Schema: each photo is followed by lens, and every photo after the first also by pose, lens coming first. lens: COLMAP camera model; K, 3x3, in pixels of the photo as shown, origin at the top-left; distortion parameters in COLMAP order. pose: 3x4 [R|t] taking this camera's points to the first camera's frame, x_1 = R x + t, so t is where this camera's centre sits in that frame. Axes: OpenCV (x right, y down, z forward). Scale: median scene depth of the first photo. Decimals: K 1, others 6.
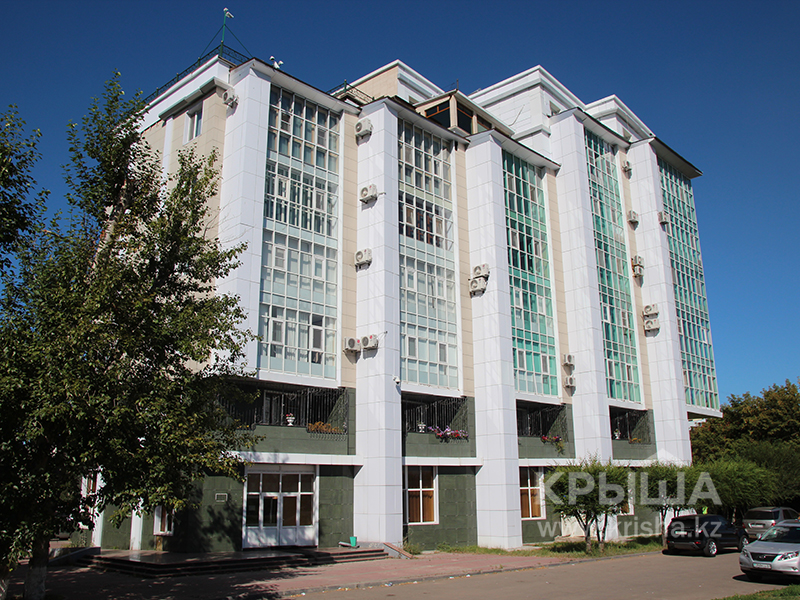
lens RADIAL K [[670.9, 0, 400.3], [0, 670.9, 312.3], [0, 0, 1]] dist [-0.066395, -0.000002]
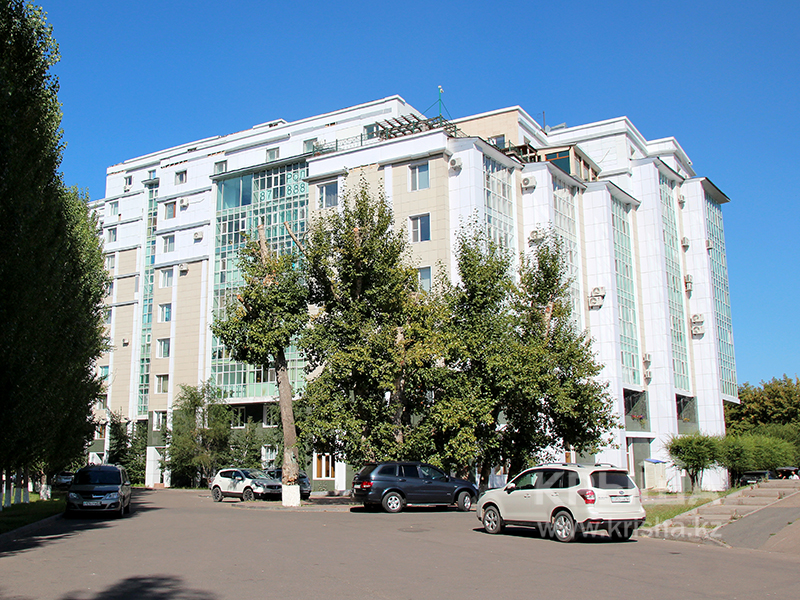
lens RADIAL K [[814.5, 0, 400.0], [0, 814.5, 300.0], [0, 0, 1]] dist [0.003920, 0.004128]
pose [[0.985434, 0.038434, 0.165659, -0.444838], [-0.046042, 0.998042, 0.042333, -0.078424], [-0.163708, -0.049344, 0.985274, -0.441580]]
